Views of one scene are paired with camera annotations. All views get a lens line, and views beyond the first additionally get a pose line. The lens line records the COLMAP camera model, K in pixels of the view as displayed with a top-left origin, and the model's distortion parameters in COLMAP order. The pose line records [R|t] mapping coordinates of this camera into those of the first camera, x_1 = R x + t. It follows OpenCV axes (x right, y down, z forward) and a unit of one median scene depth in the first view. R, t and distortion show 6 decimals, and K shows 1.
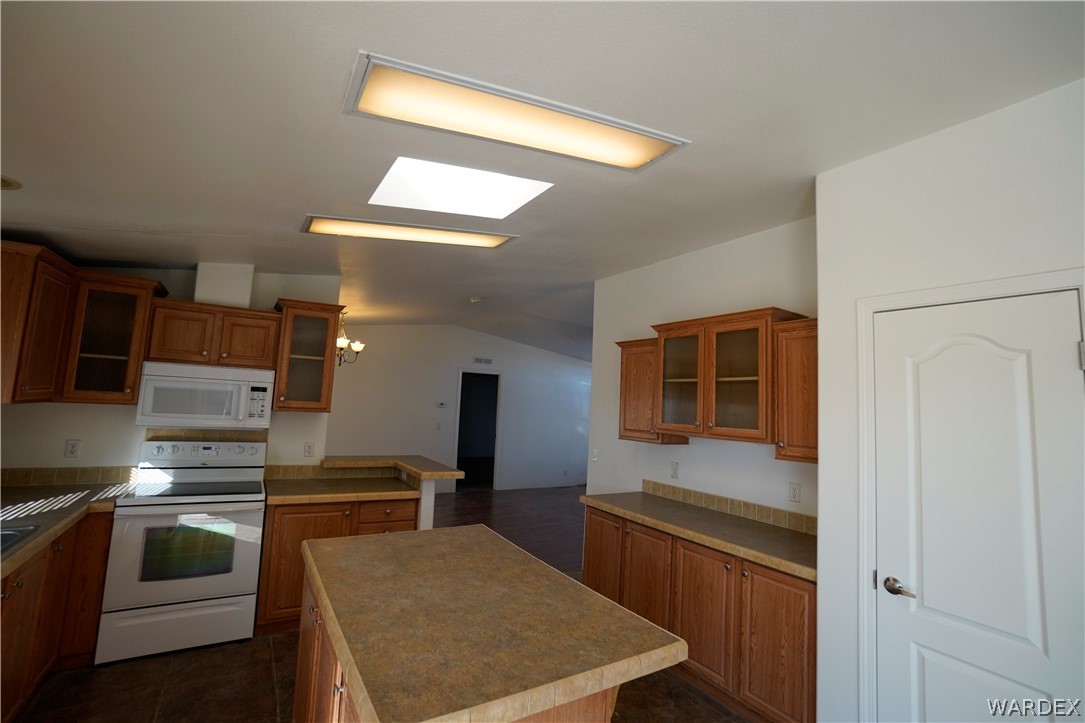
lens RADIAL K [[478.4, 0, 536.3], [0, 478.4, 354.1], [0, 0, 1]] dist [-0.064601, 0.023723]
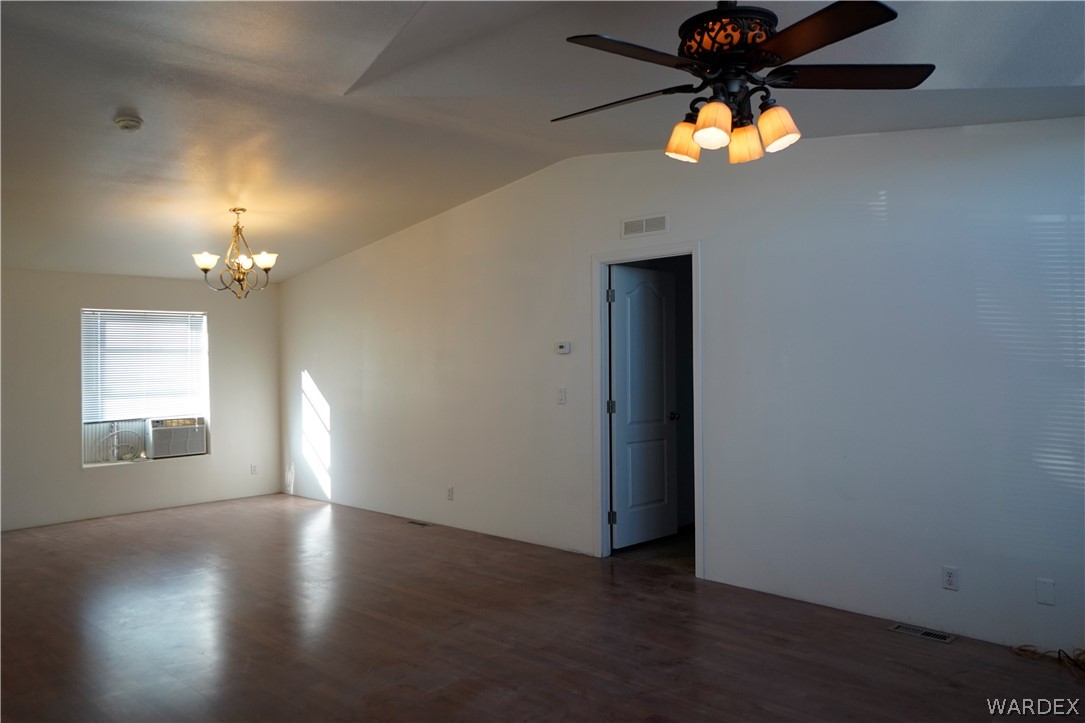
lens RADIAL K [[812.7, 0, 537.0], [0, 812.7, 350.7], [0, 0, 1]] dist [0.018051, 0.037876]
pose [[0.241456, -0.059128, -0.968609, 1.403581], [0.127807, 0.991385, -0.028658, 0.347198], [0.961959, -0.116876, 0.246933, 2.167865]]
